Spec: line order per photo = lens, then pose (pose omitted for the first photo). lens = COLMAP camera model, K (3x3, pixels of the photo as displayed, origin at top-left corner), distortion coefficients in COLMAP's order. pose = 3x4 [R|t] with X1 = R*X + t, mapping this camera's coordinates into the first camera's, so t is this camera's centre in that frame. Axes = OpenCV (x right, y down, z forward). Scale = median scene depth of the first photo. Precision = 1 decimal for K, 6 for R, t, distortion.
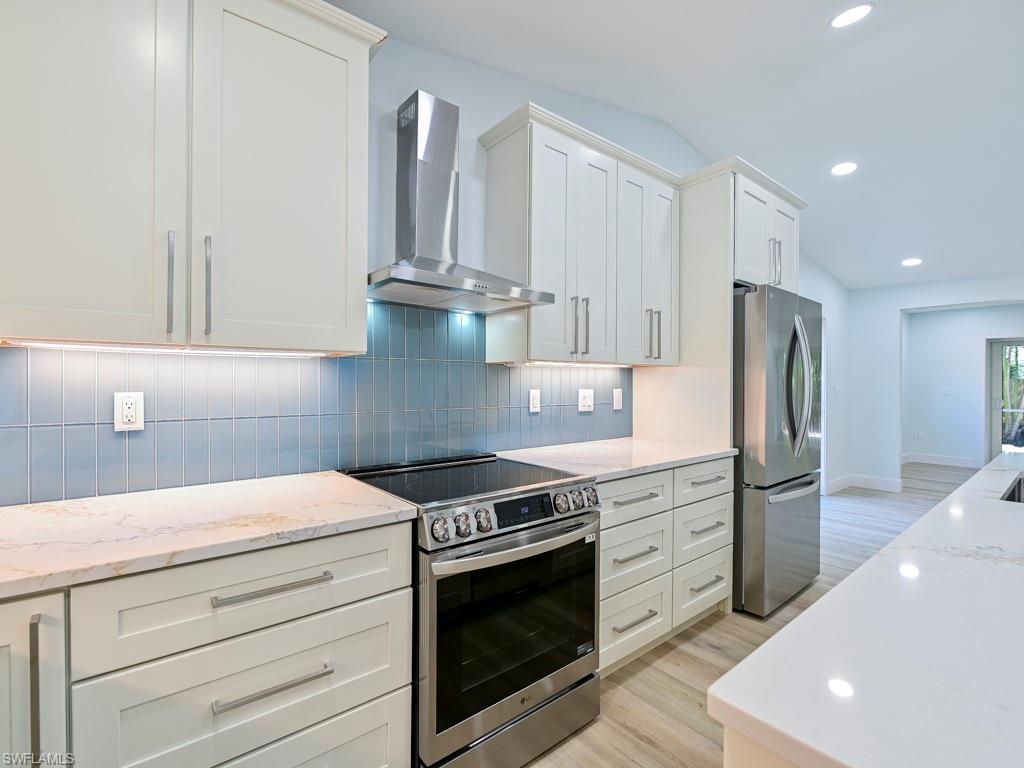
lens RADIAL K [[465.2, 0, 467.8], [0, 465.2, 383.2], [0, 0, 1]] dist [-0.001278, 0.000174]
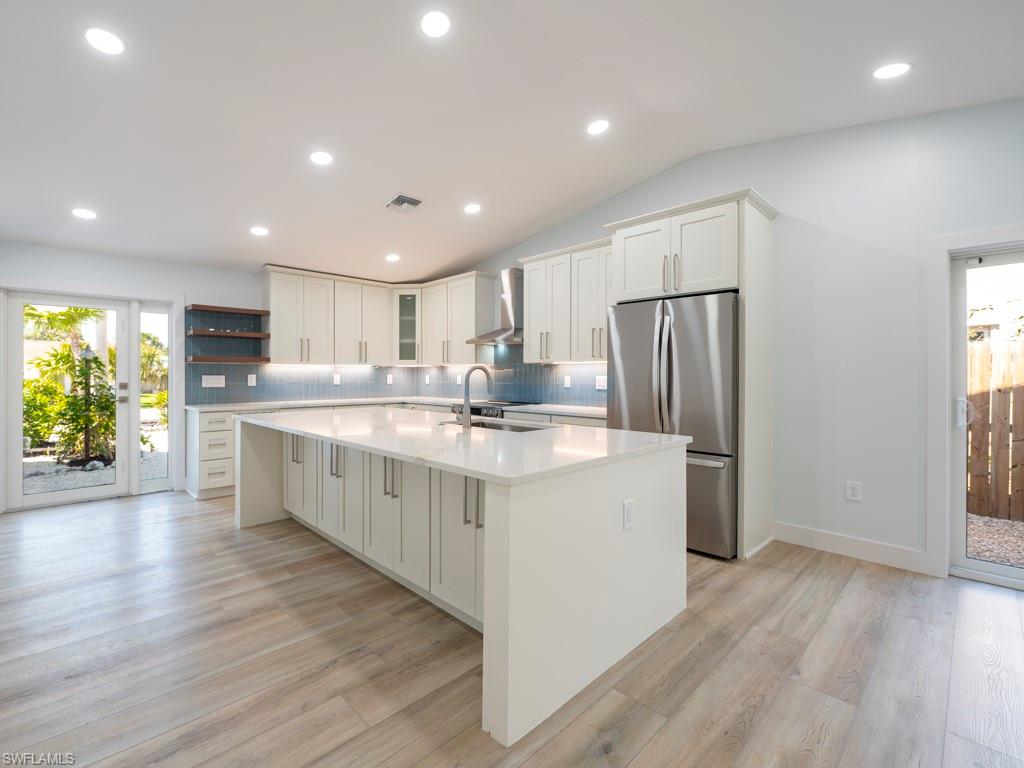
lens RADIAL K [[465.7, 0, 471.2], [0, 465.7, 373.8], [0, 0, 1]] dist [-0.005698, -0.001533]
pose [[0.102340, -0.004765, -0.994738, 2.268493], [-0.002613, 0.999984, -0.005059, 0.017864], [0.994746, 0.003117, 0.102326, 0.437797]]
